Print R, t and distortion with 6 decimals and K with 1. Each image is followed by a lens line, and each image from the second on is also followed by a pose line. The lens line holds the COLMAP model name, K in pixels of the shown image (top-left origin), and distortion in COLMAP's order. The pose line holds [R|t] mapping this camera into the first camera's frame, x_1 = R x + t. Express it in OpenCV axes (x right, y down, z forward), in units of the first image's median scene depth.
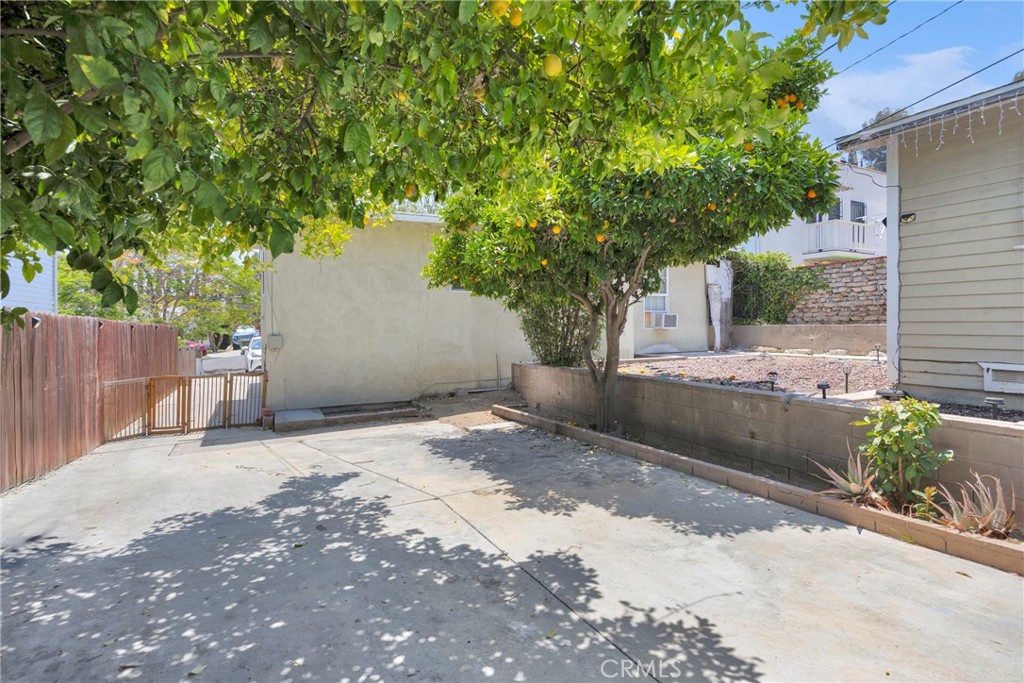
lens RADIAL K [[482.1, 0, 512.0], [0, 482.1, 341.5], [0, 0, 1]] dist [-0.001227, -0.000253]
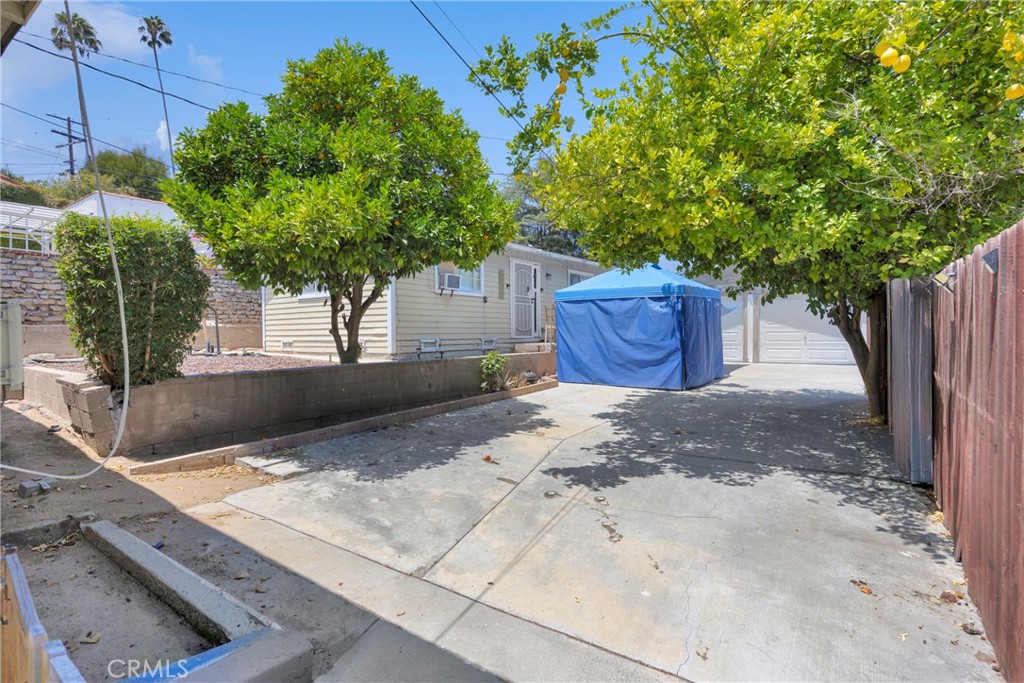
lens RADIAL K [[482.1, 0, 512.0], [0, 482.1, 341.5], [0, 0, 1]] dist [-0.001227, -0.000253]
pose [[-0.437087, -0.005665, 0.899402, -1.368271], [0.038947, 0.998923, 0.025218, 0.015072], [-0.898576, 0.046051, -0.436395, 1.802319]]
